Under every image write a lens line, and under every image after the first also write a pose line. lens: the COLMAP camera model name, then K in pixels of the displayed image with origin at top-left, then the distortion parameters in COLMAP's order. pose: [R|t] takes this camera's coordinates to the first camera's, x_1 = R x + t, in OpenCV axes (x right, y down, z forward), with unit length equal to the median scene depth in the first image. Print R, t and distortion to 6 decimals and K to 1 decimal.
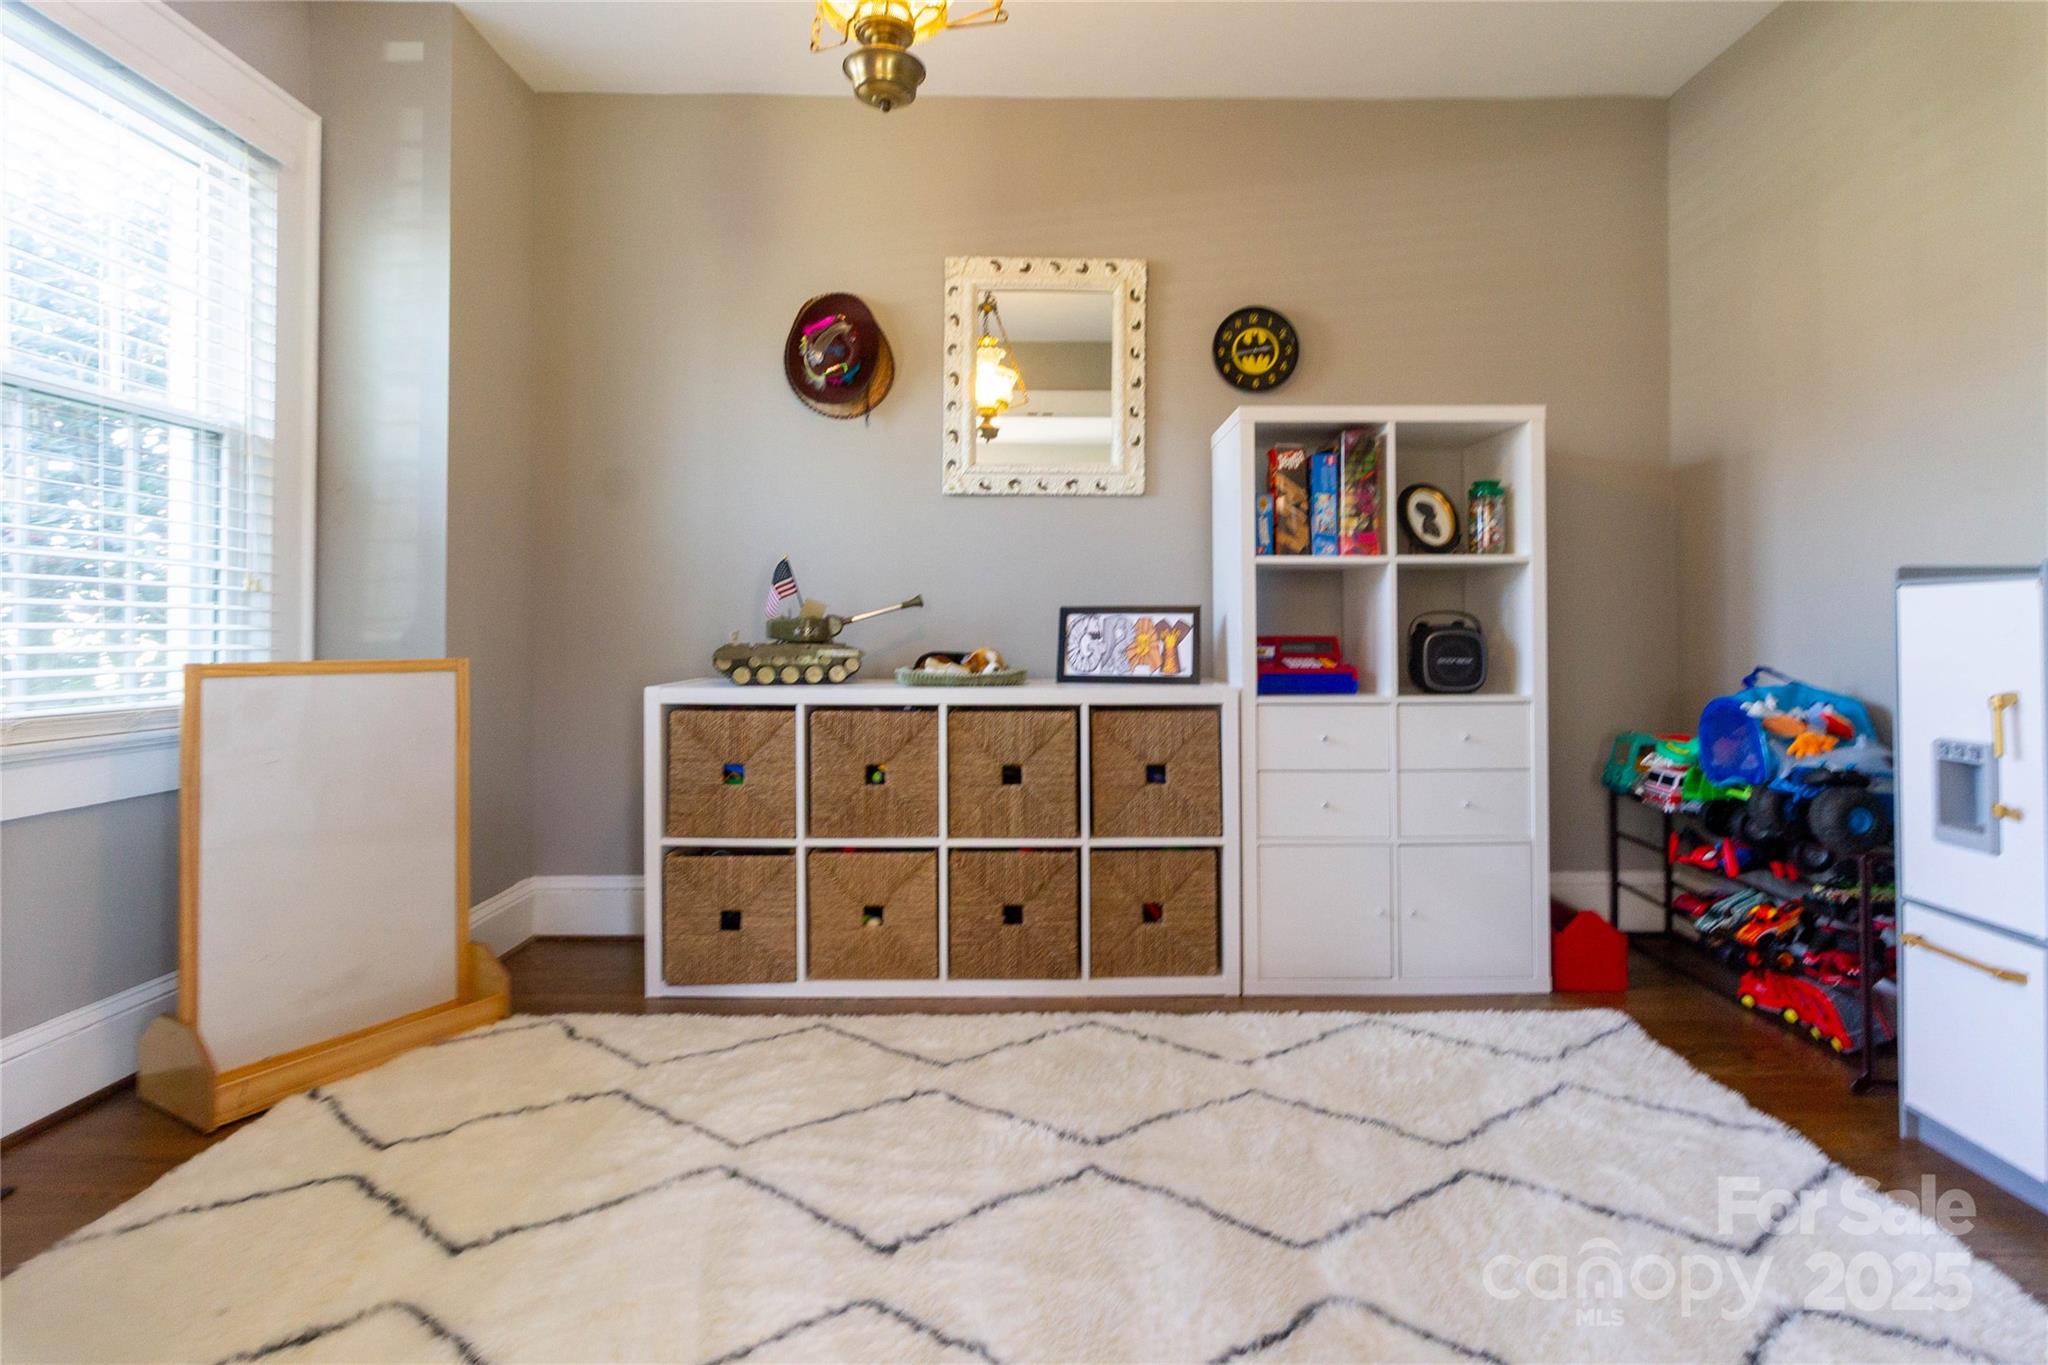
lens RADIAL K [[967.5, 0, 1050.2], [0, 967.5, 624.5], [0, 0, 1]] dist [0.006933, 0.000629]
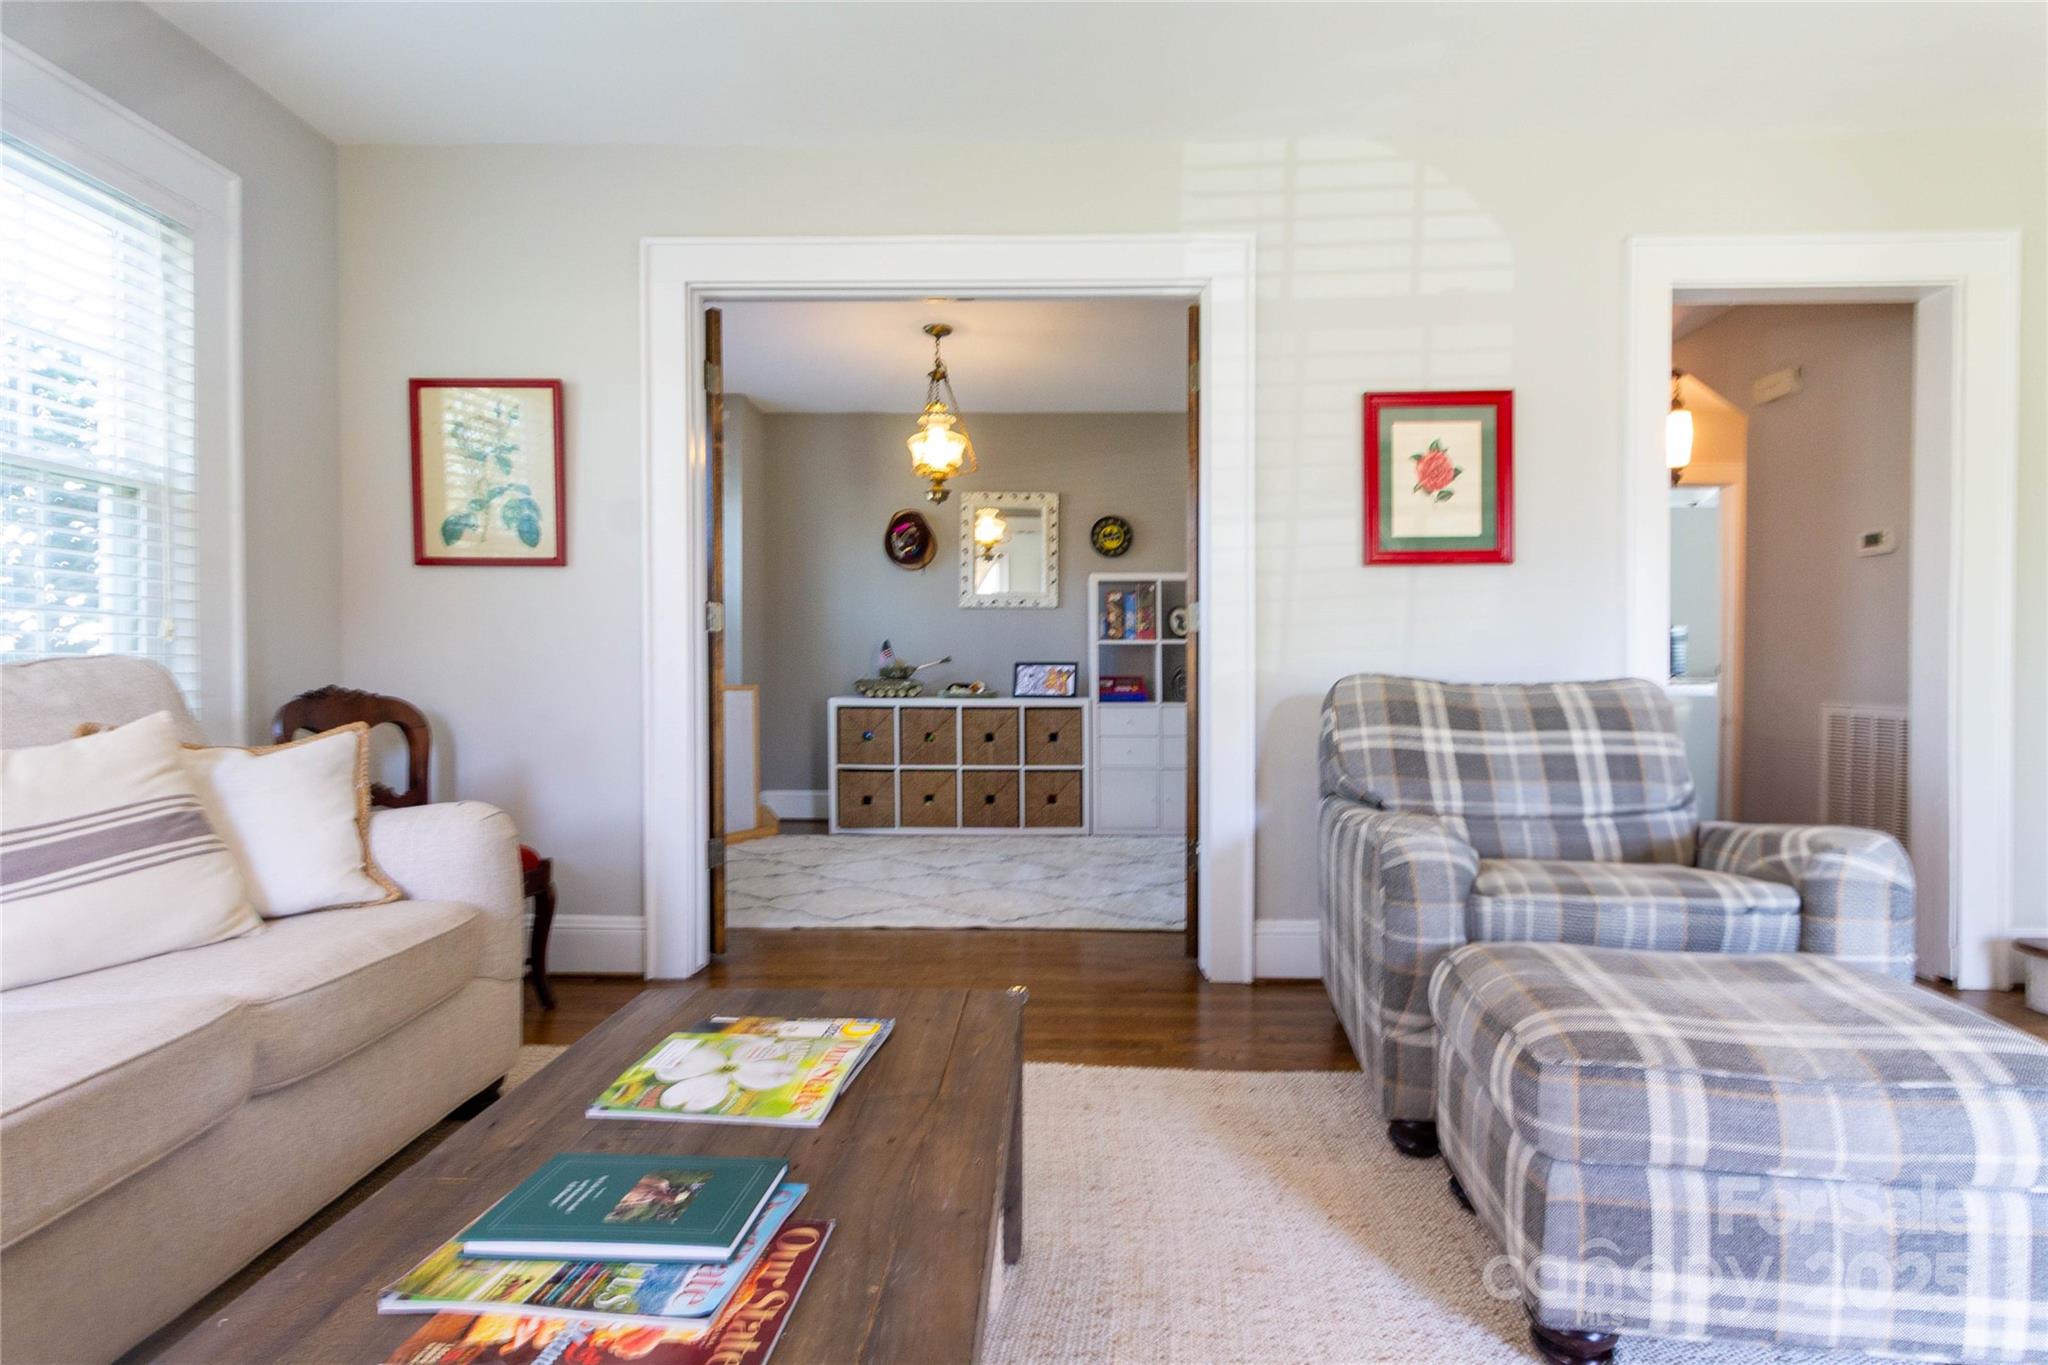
lens RADIAL K [[967.5, 0, 1036.9], [0, 967.5, 684.9], [0, 0, 1]] dist [0.006933, 0.000629]
pose [[0.999146, 0.001432, -0.041299, 0.159884], [-0.000452, 0.999718, 0.023738, -0.020615], [0.041321, -0.023699, 0.998865, -1.222617]]
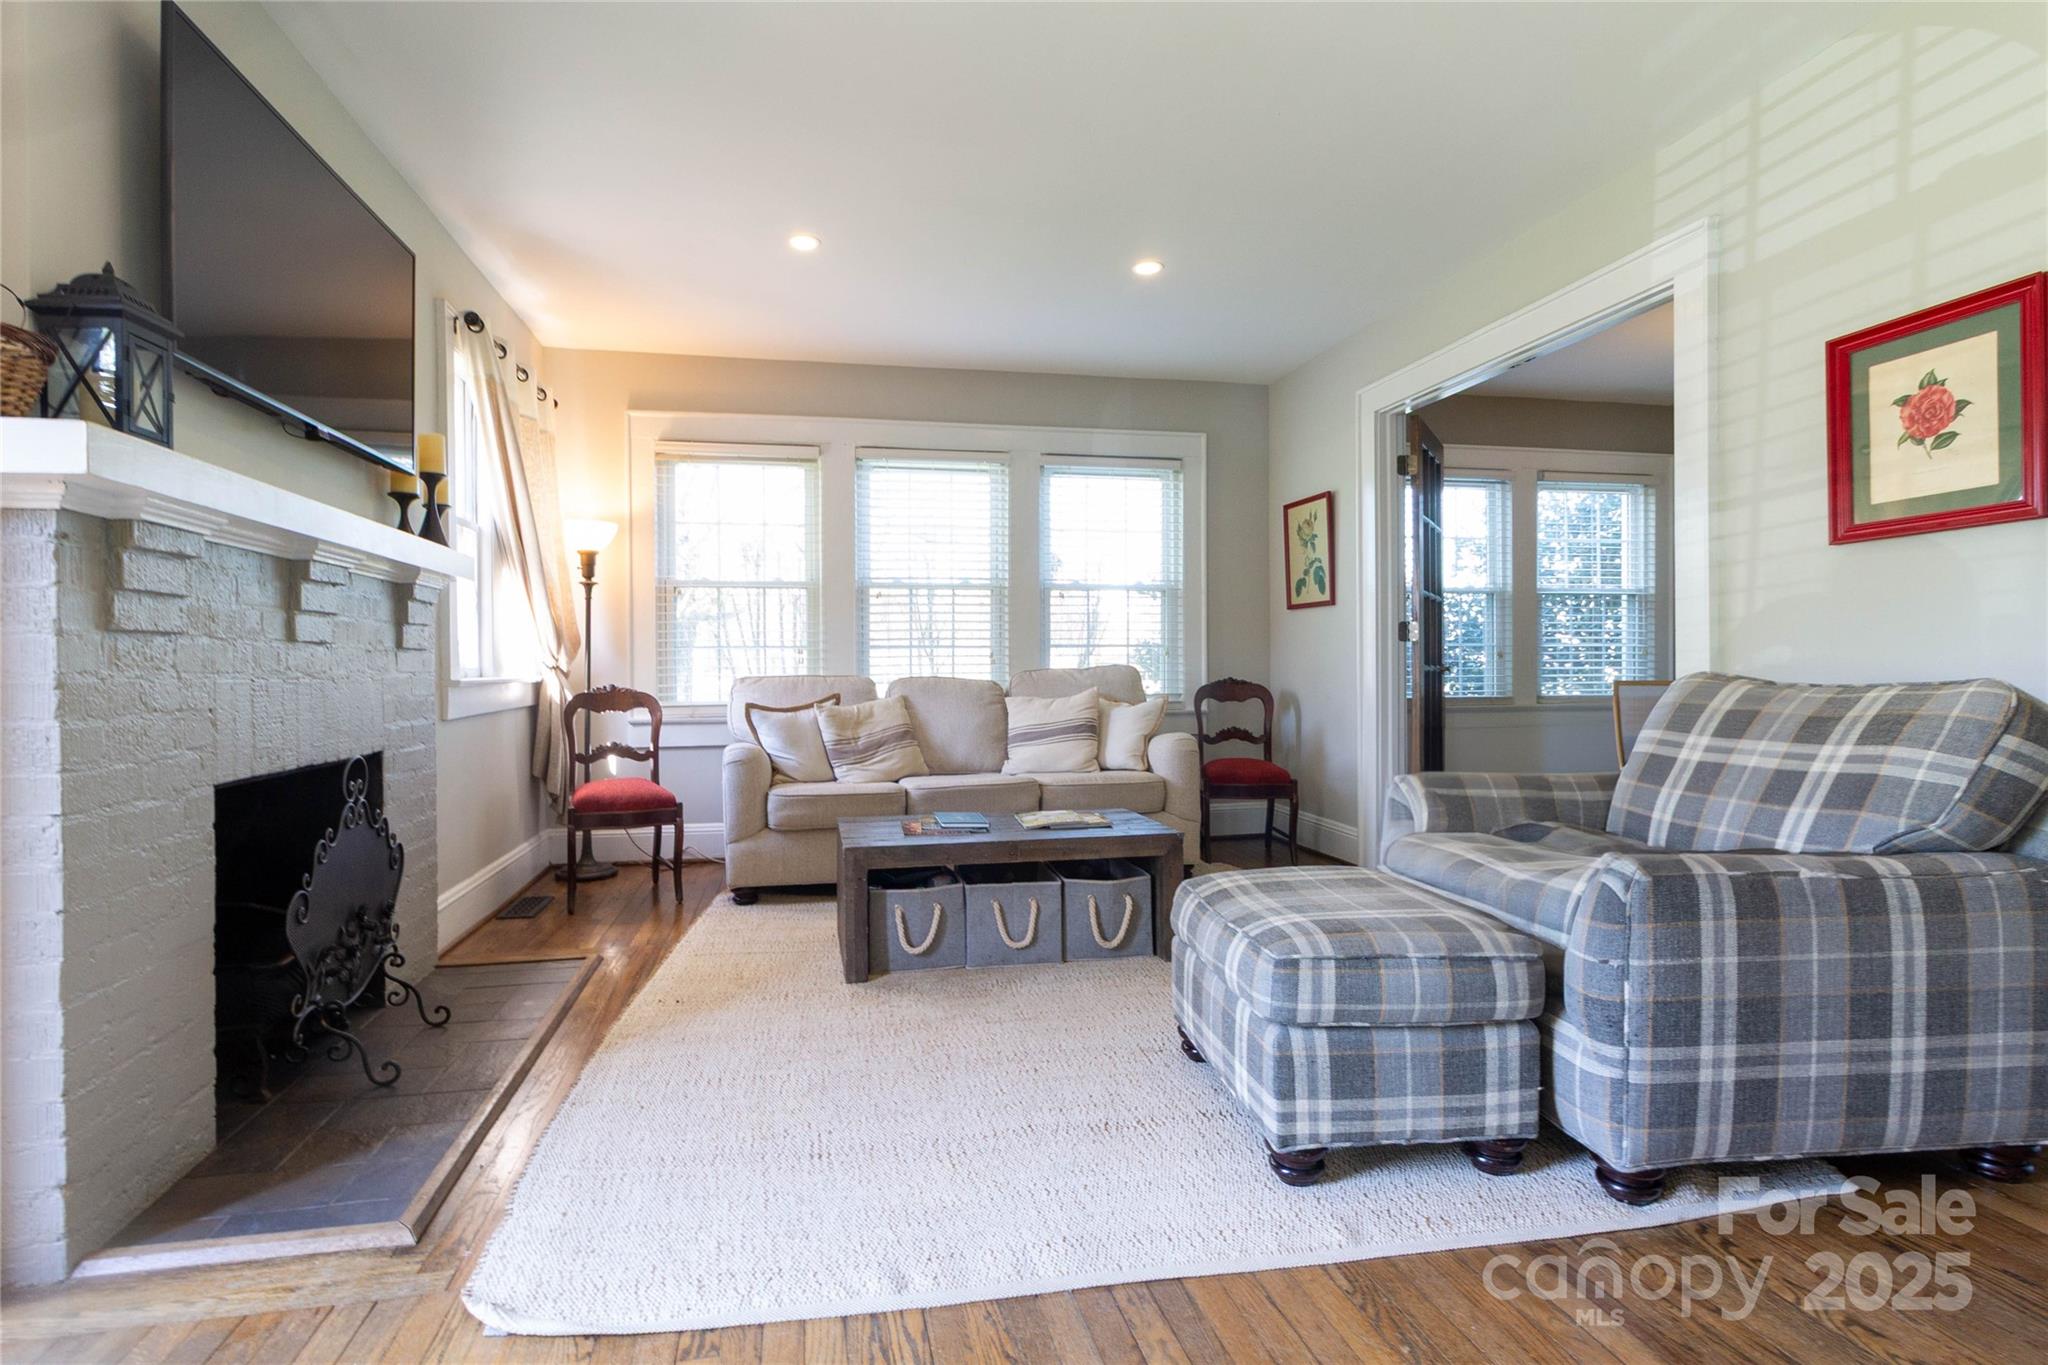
lens RADIAL K [[967.5, 0, 1009.8], [0, 967.5, 678.2], [0, 0, 1]] dist [0.006933, 0.000629]
pose [[0.191552, 0.009322, -0.981438, 1.270409], [0.015308, 0.999805, 0.012484, -0.025935], [0.981363, -0.017415, 0.191372, -1.060851]]
